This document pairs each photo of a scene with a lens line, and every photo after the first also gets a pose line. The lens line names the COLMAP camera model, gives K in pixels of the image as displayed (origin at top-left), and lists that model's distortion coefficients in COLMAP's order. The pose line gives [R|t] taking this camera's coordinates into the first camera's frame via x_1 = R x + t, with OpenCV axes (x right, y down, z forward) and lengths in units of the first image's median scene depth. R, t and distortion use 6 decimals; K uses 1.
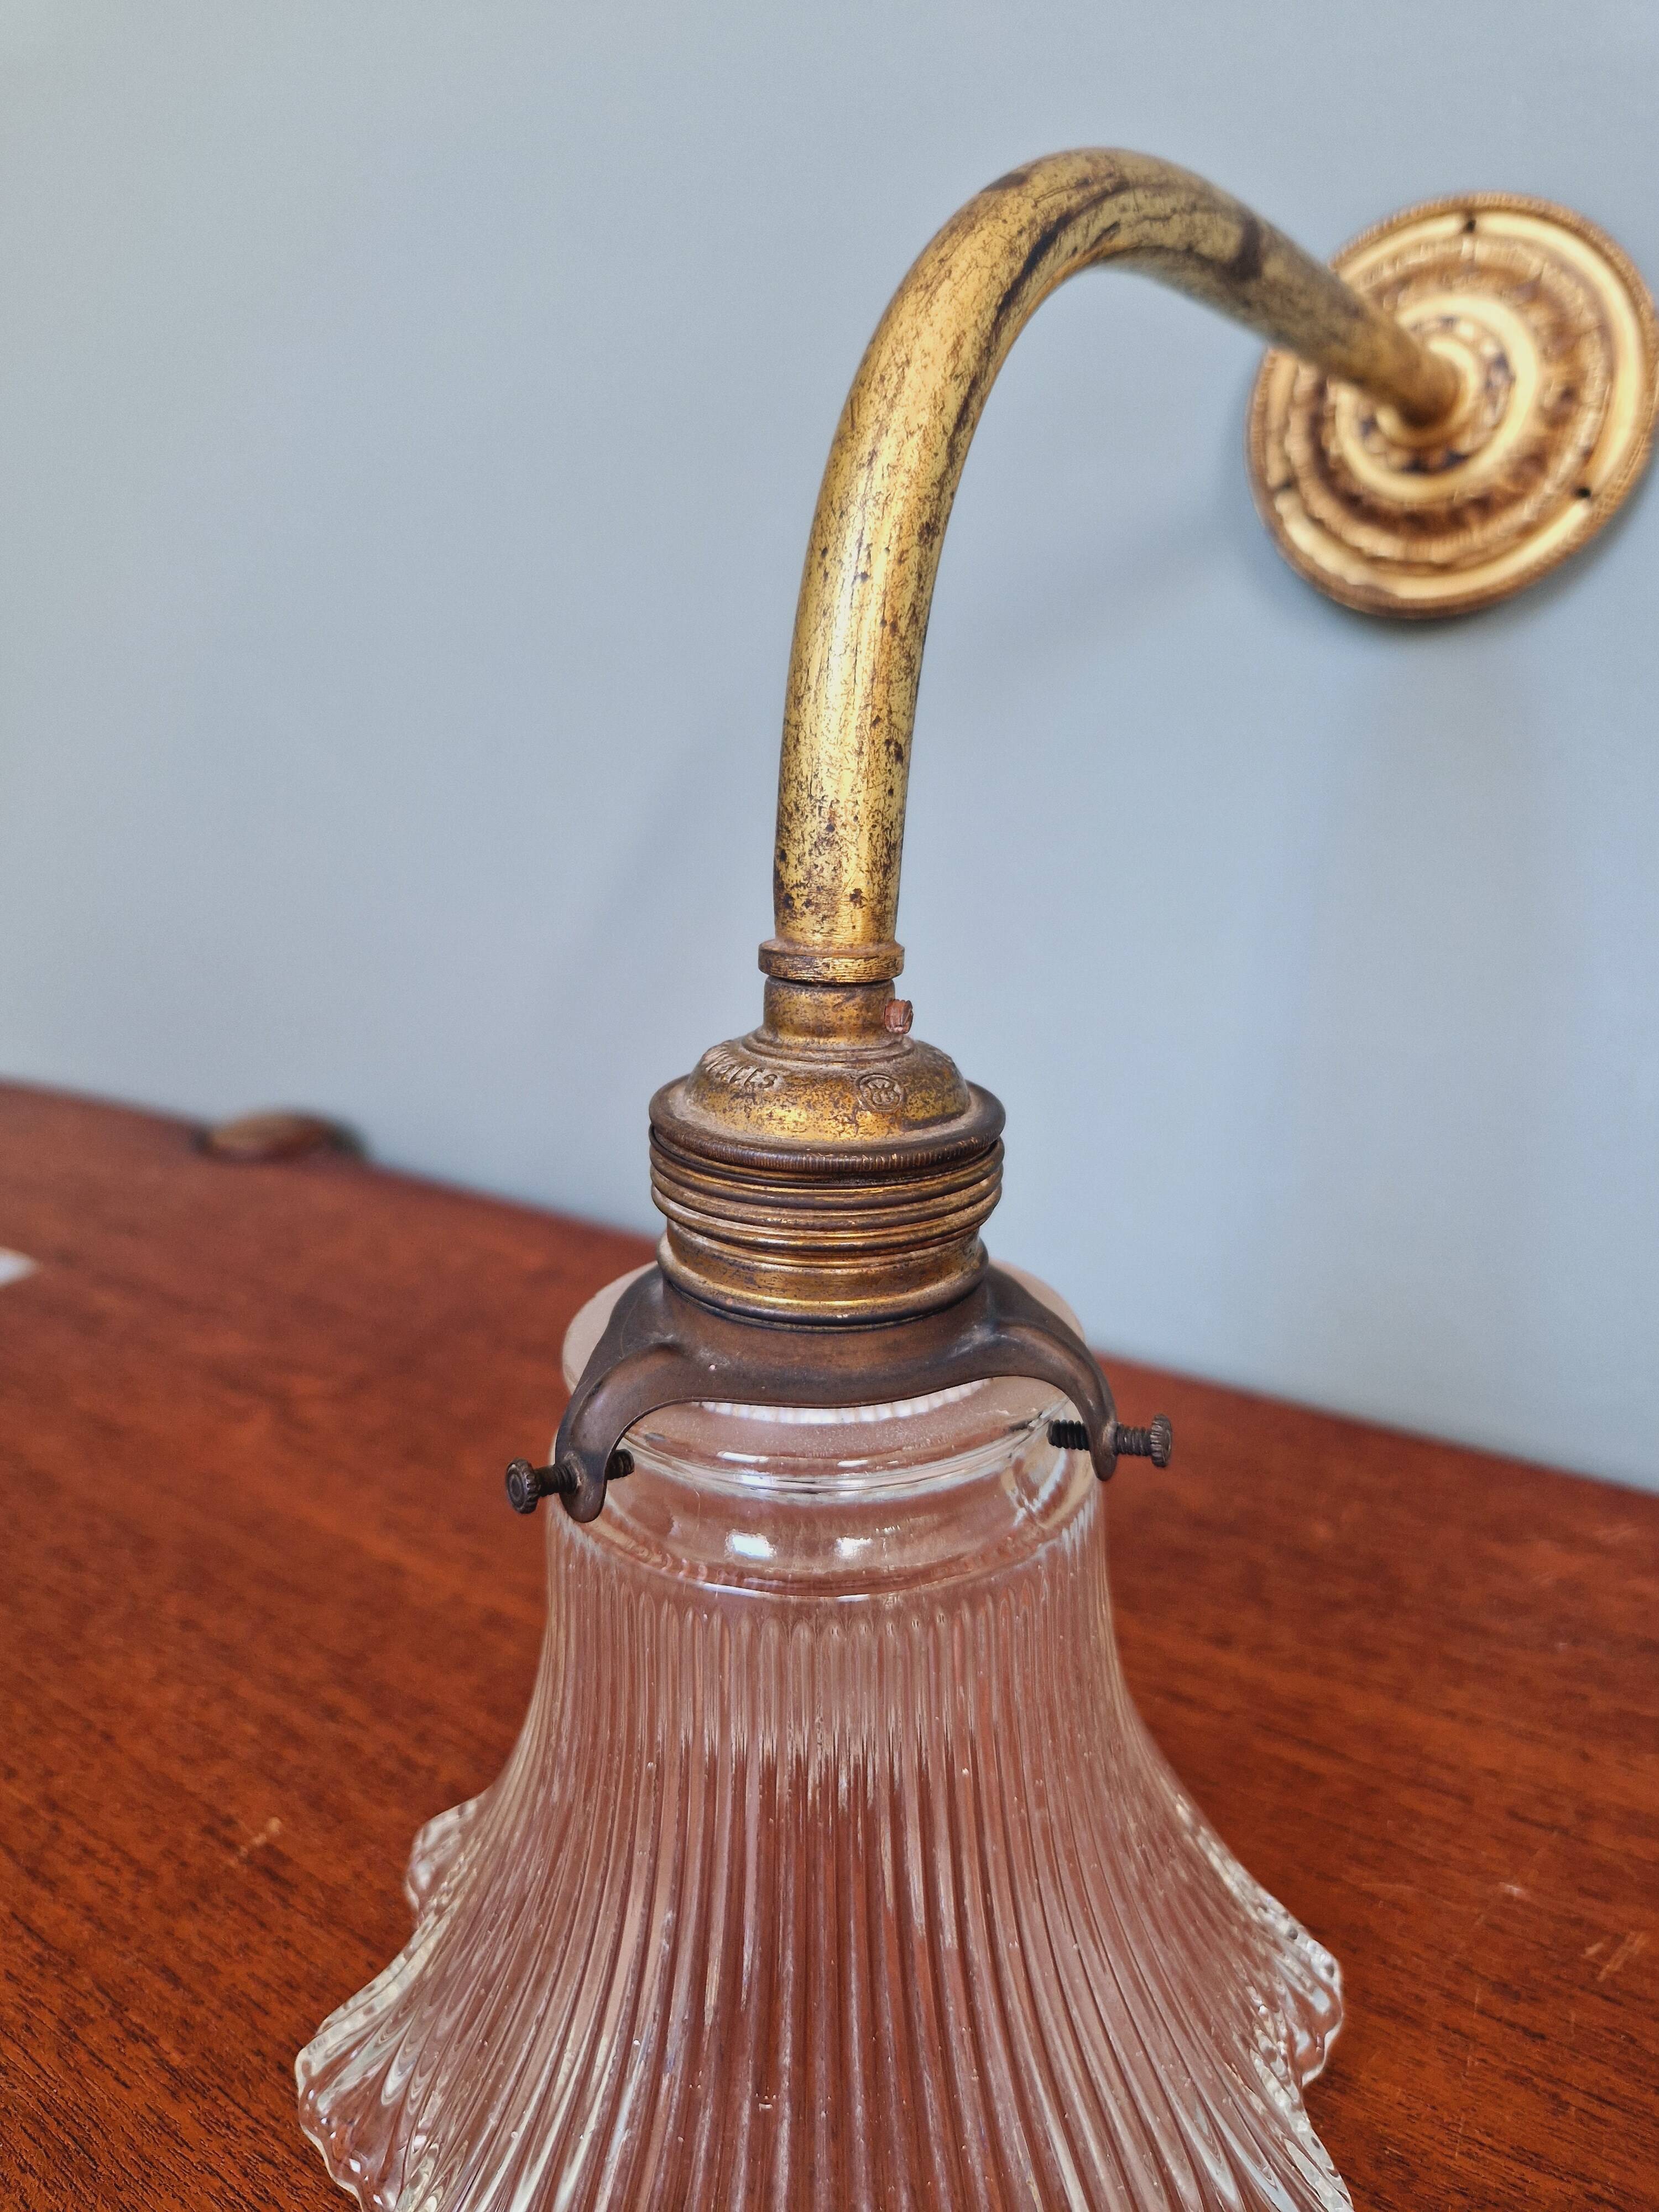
lens RADIAL K [[1582.4, 0, 797.9], [0, 1582.4, 1091.3], [0, 0, 1]] dist [0.019536, -0.036188]
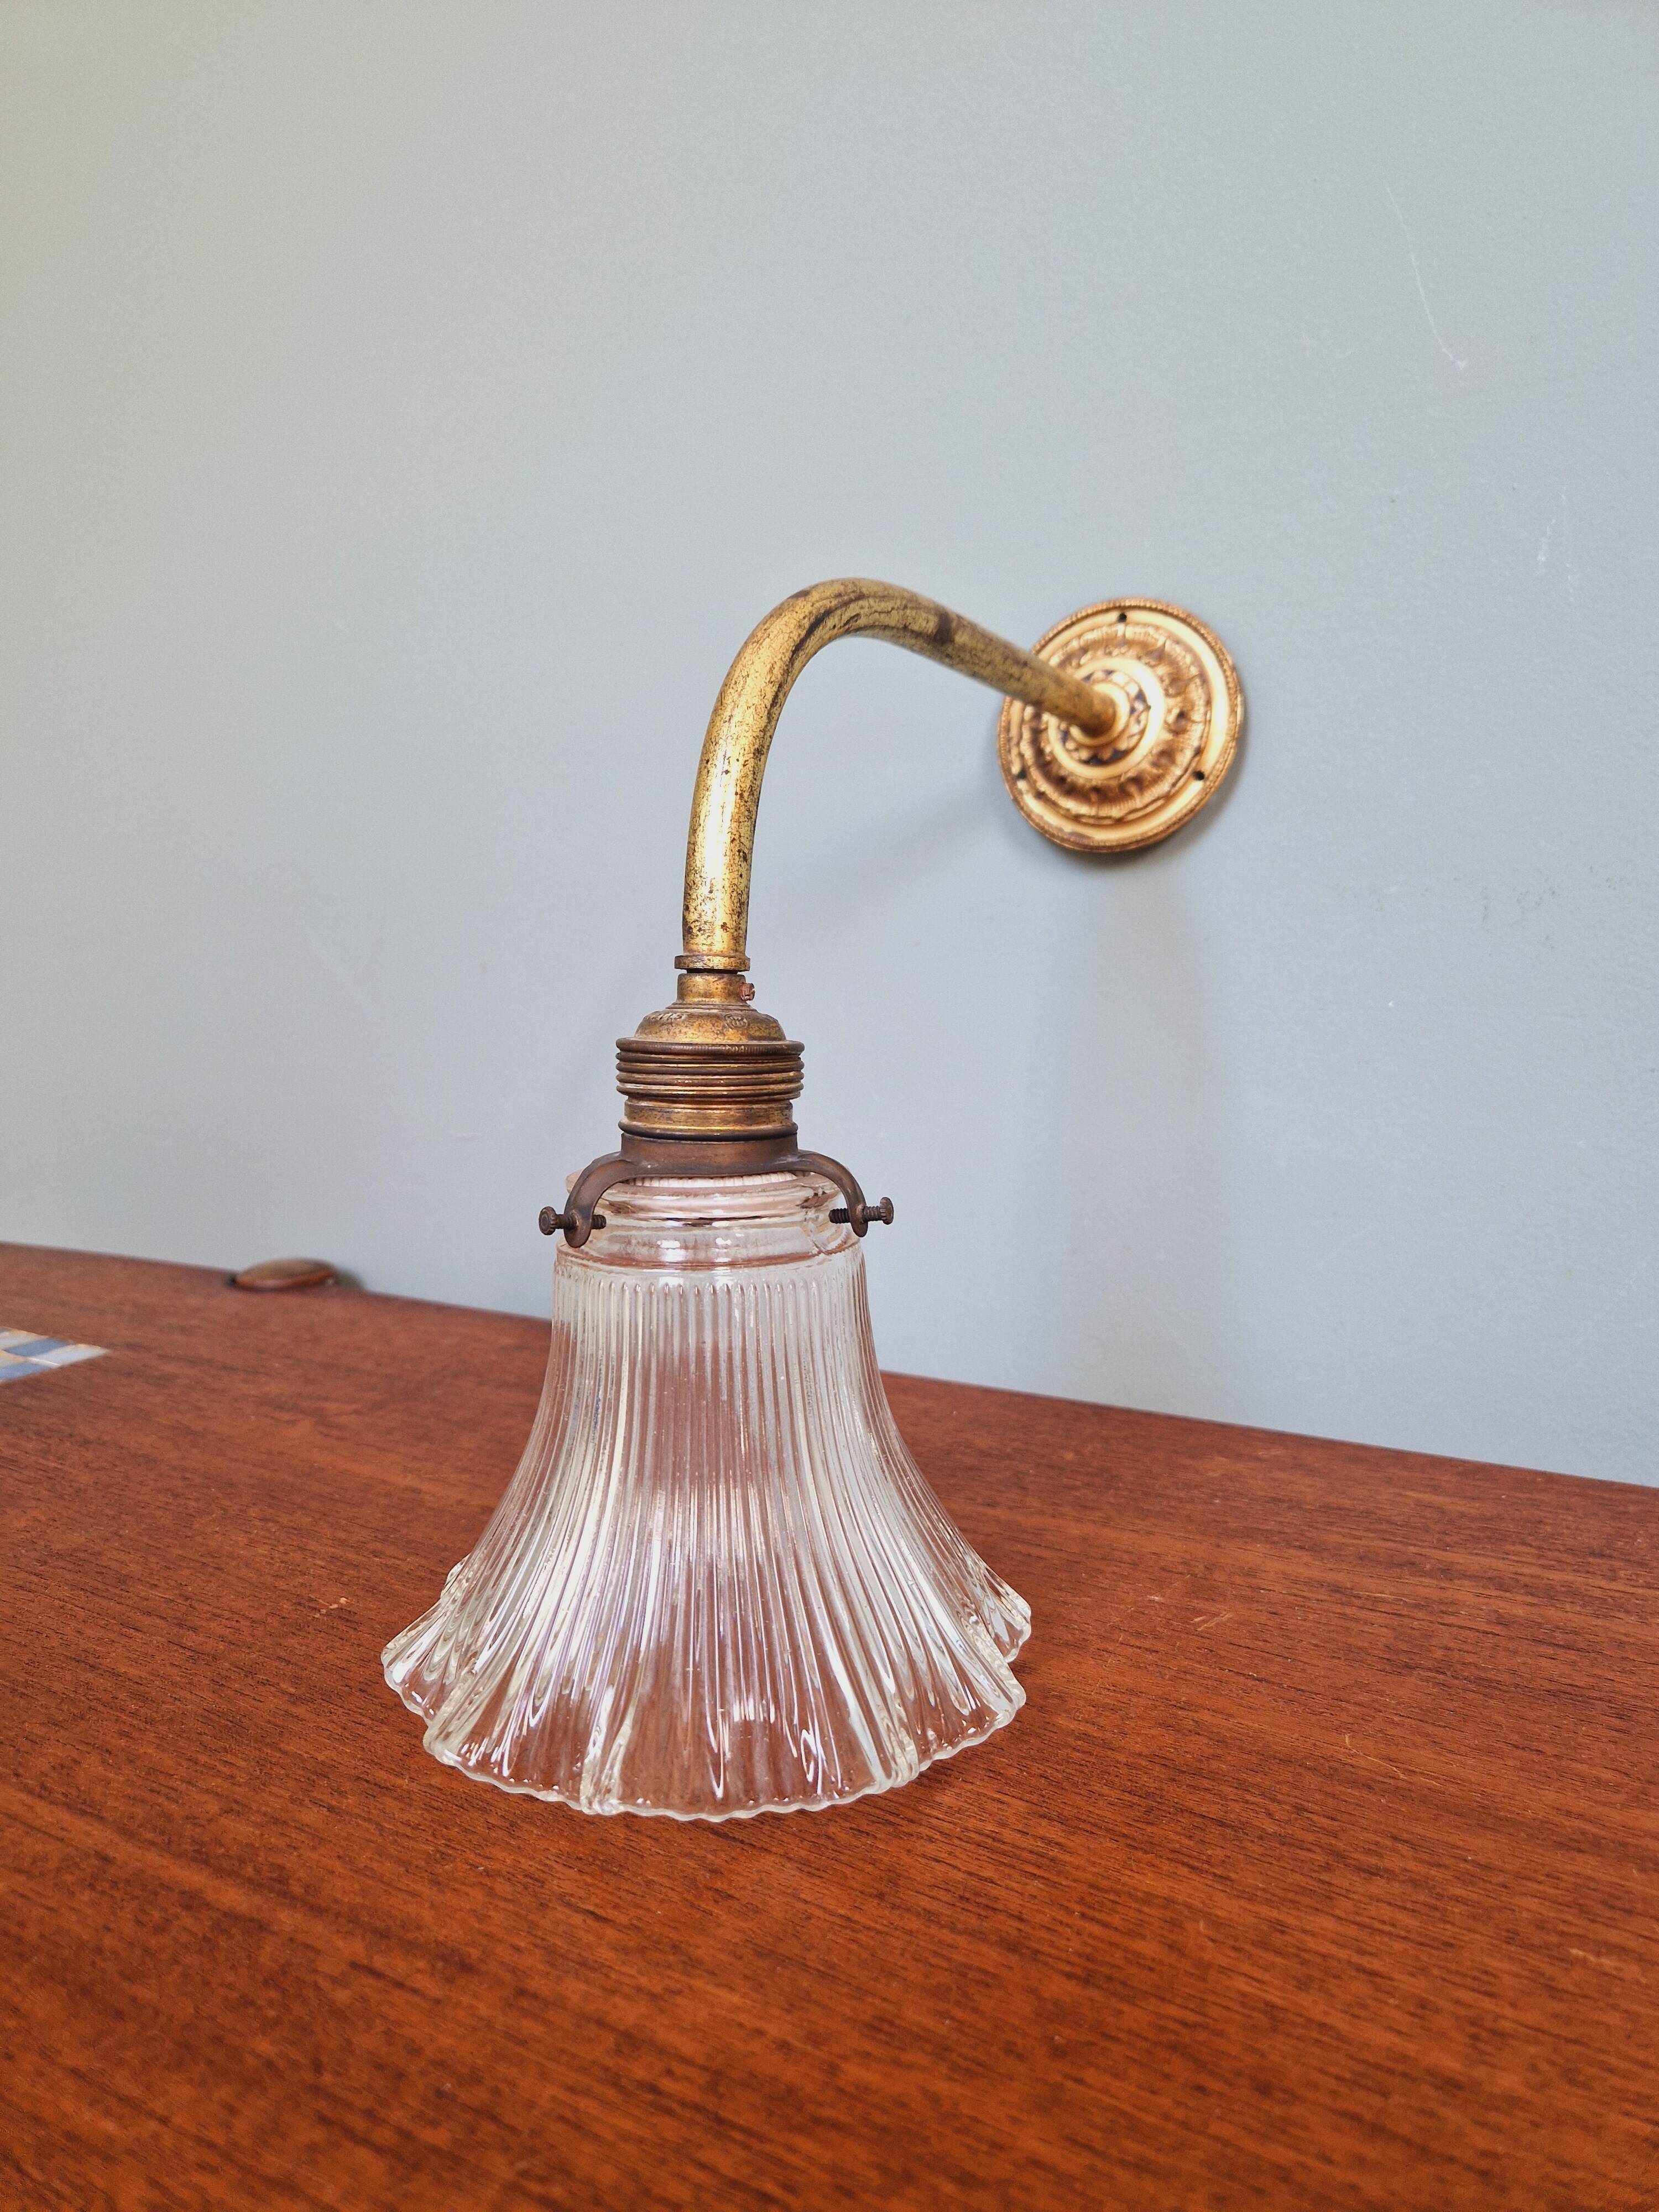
lens RADIAL K [[1534.9, 0, 796.6], [0, 1534.9, 1096.0], [0, 0, 1]] dist [0.054996, -0.054161]
pose [[0.998843, 0.000295, 0.048093, 0.019398], [0.009057, 0.980936, -0.194122, 0.250820], [-0.047234, 0.194333, 0.979798, -0.462299]]
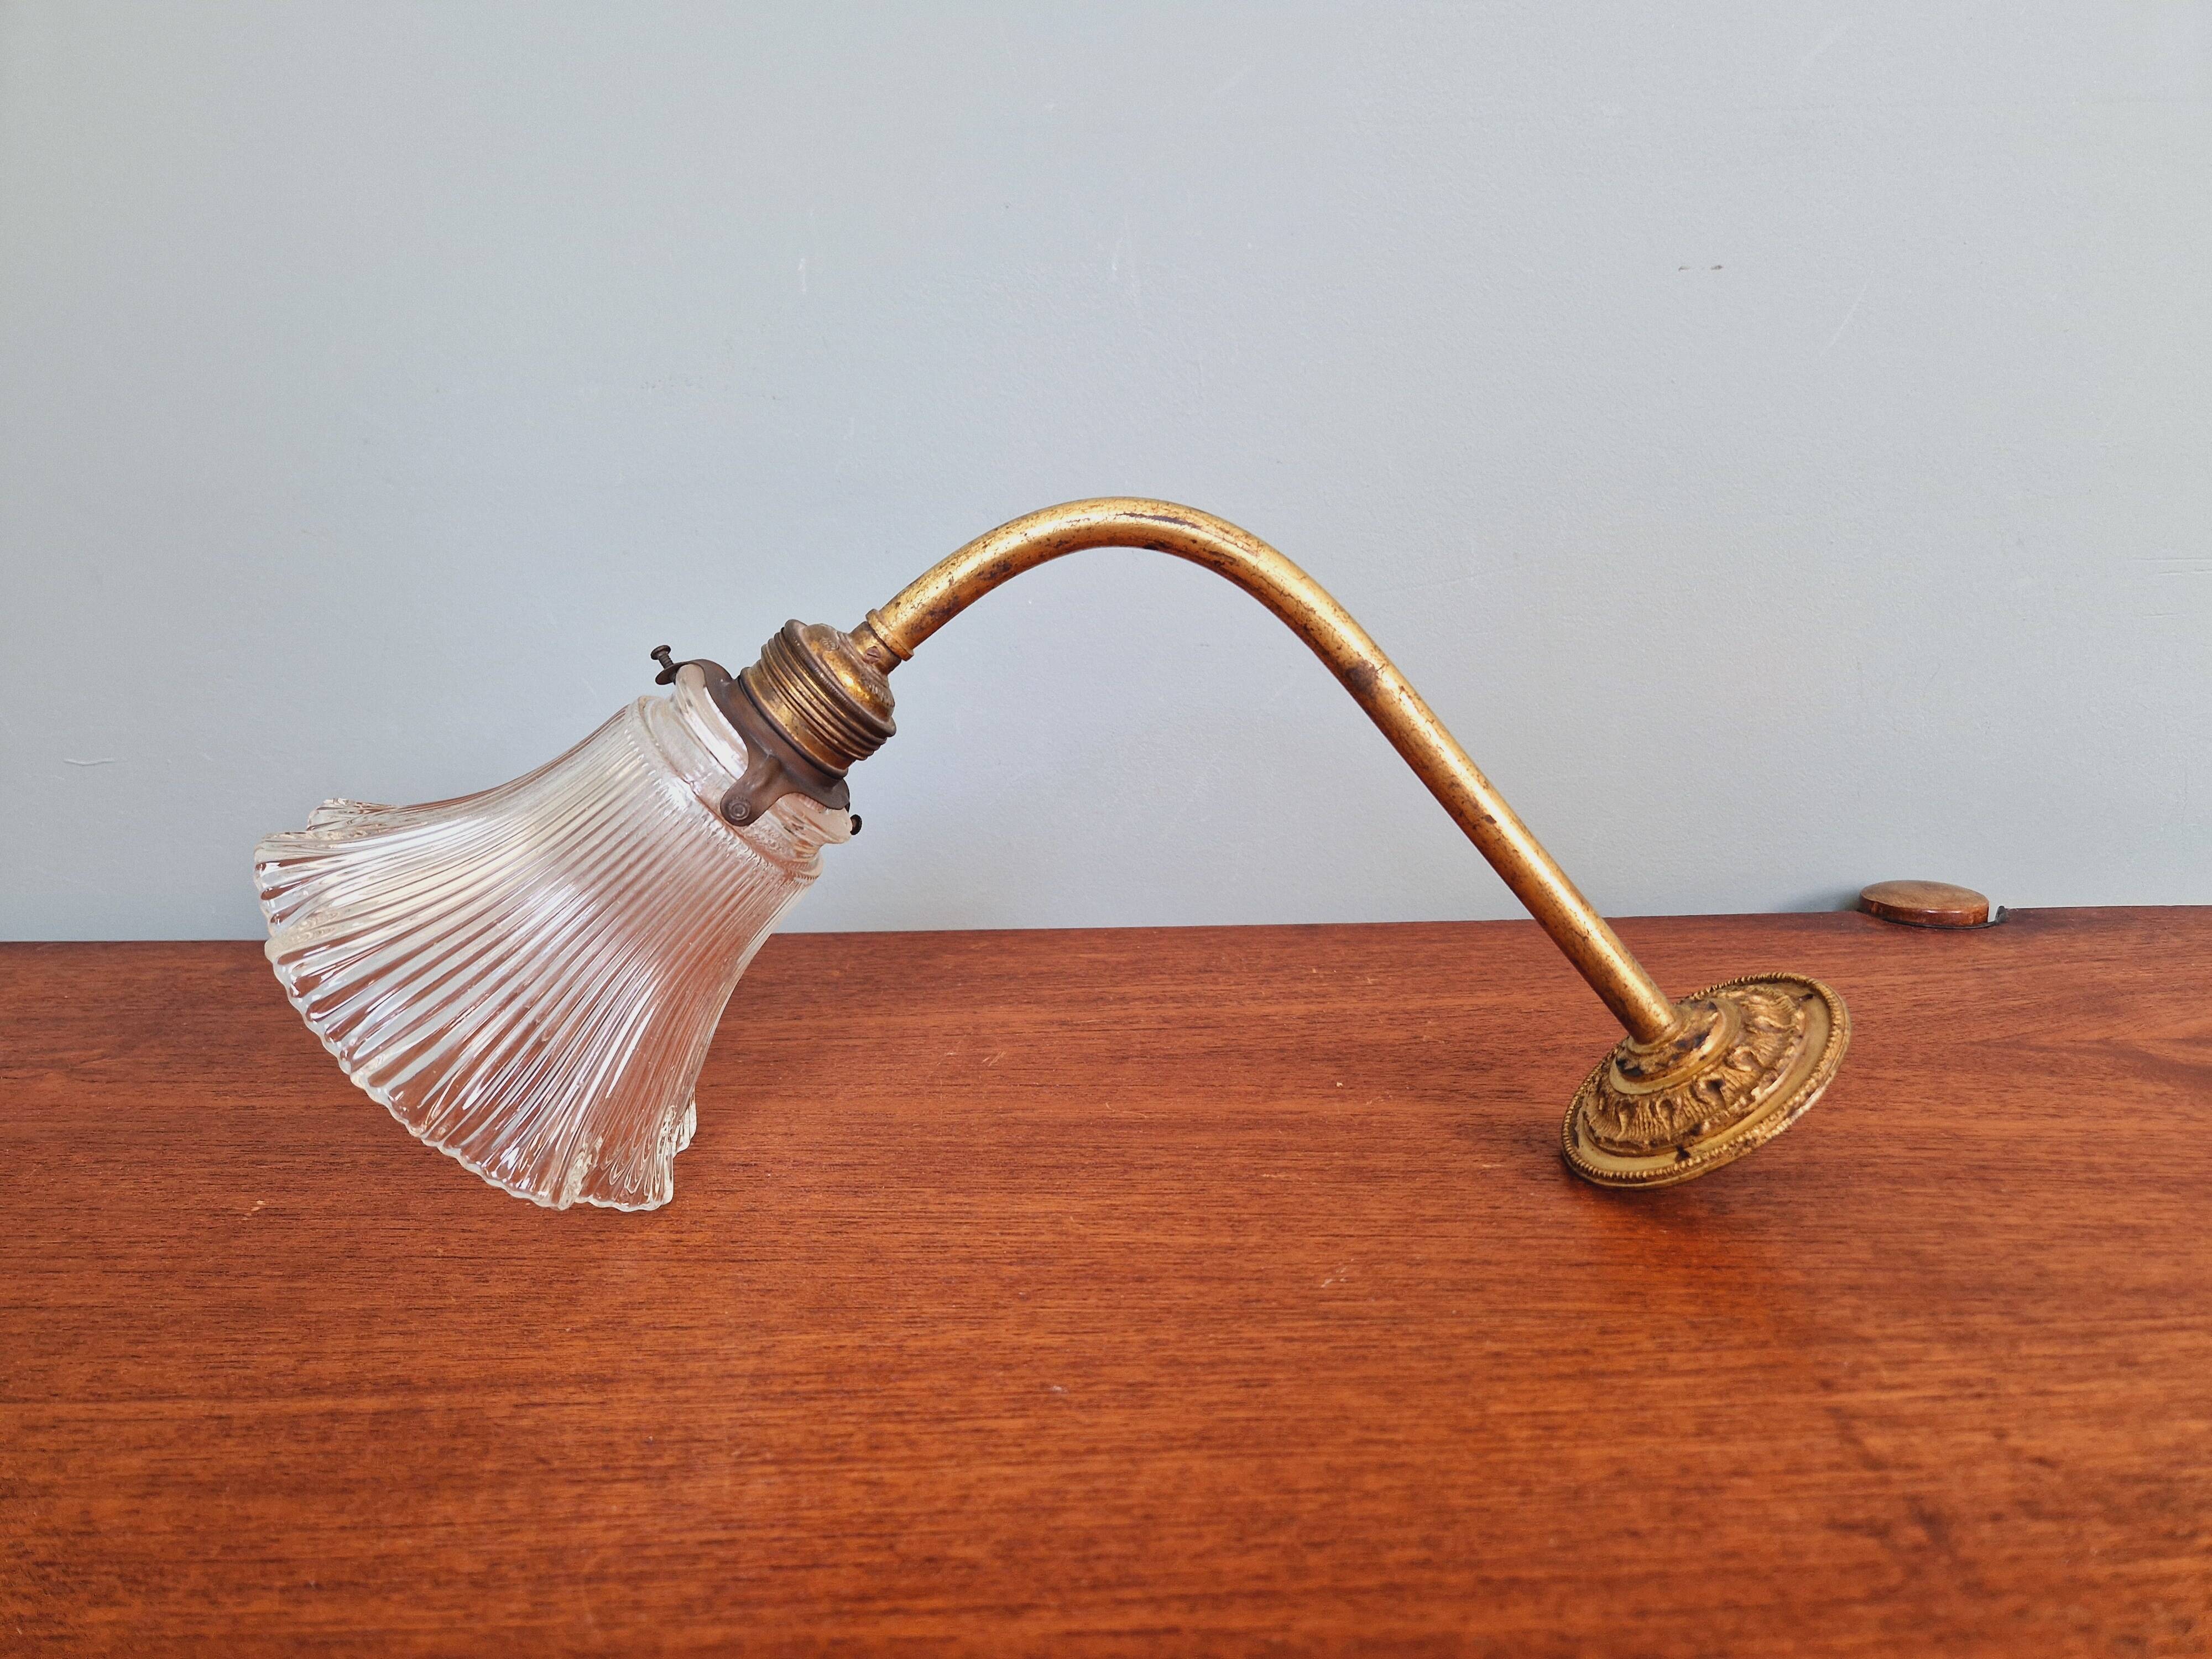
lens RADIAL K [[1534.9, 0, 1150.3], [0, 1534.9, 779.7], [0, 0, 1]] dist [0.054996, -0.054161]
pose [[0.821394, -0.101326, 0.561289, -0.379205], [0.159968, 0.985522, -0.056188, 0.238761], [-0.547469, 0.135941, 0.825711, -0.761139]]
